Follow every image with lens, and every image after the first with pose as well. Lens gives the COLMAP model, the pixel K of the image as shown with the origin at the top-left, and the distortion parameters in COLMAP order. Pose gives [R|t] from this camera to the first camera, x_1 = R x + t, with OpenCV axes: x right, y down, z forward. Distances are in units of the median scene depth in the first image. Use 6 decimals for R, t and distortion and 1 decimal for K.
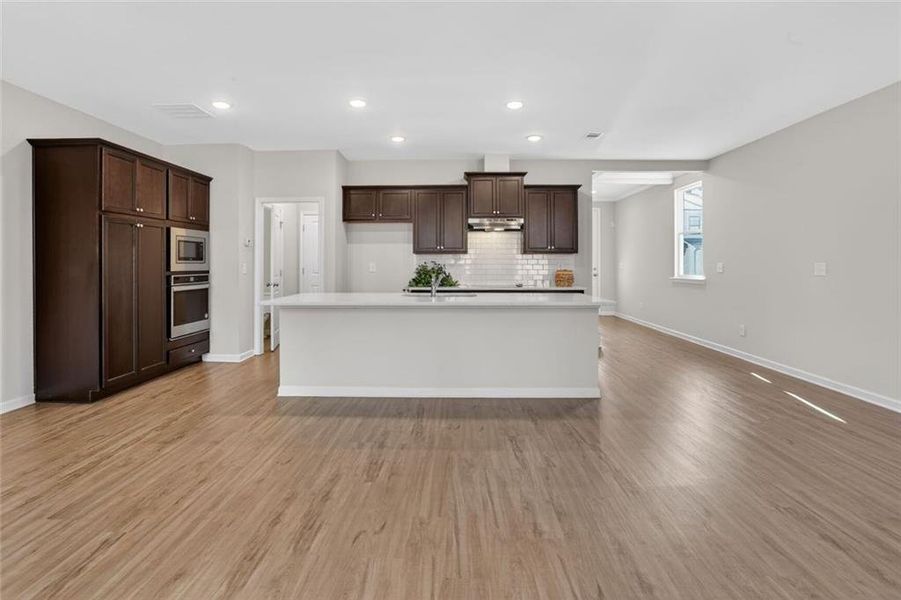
lens RADIAL K [[450.6, 0, 445.7], [0, 450.6, 269.7], [0, 0, 1]] dist [-0.039974, 0.012600]
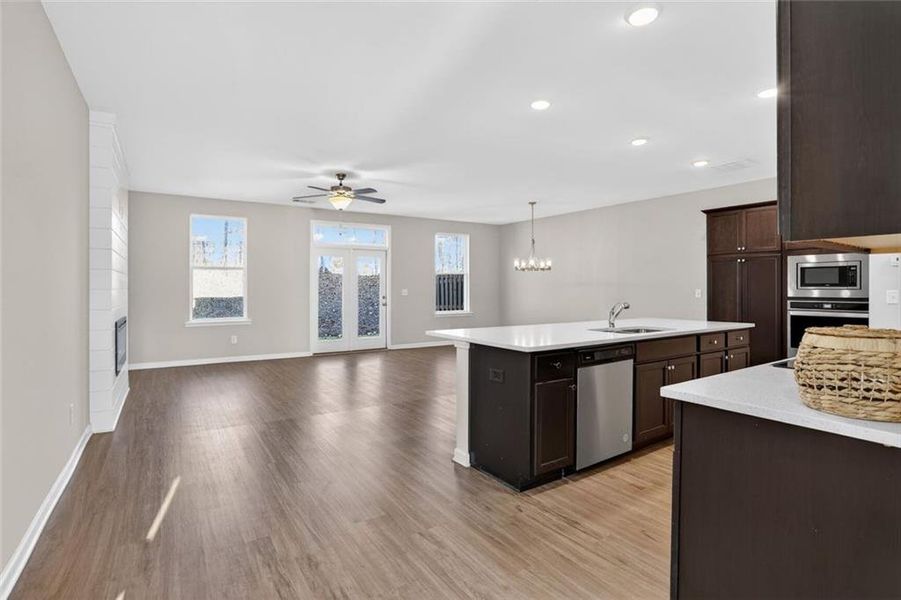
lens RADIAL K [[450.6, 0, 452.7], [0, 450.6, 287.5], [0, 0, 1]] dist [-0.039974, 0.012600]
pose [[-0.819004, 0.000049, -0.573788, 0.596449], [-0.008731, 0.999883, 0.012547, -0.021988], [0.573721, 0.015286, -0.818908, 1.232195]]
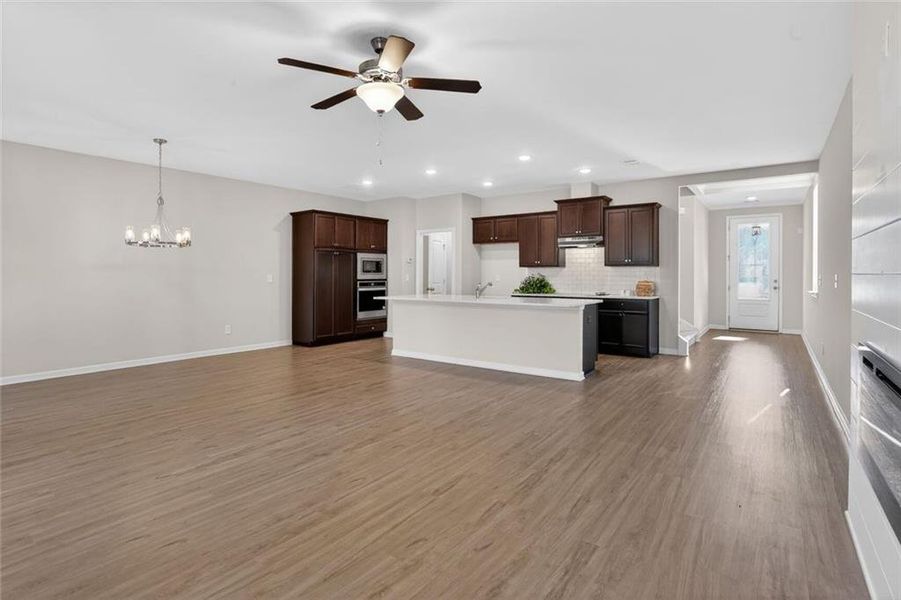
lens RADIAL K [[450.6, 0, 448.9], [0, 450.6, 277.9], [0, 0, 1]] dist [-0.039974, 0.012600]
pose [[0.823125, 0.006993, -0.567817, 0.558262], [-0.009724, 0.999951, -0.001782, -0.000845], [0.567777, 0.006988, 0.823153, -0.185677]]
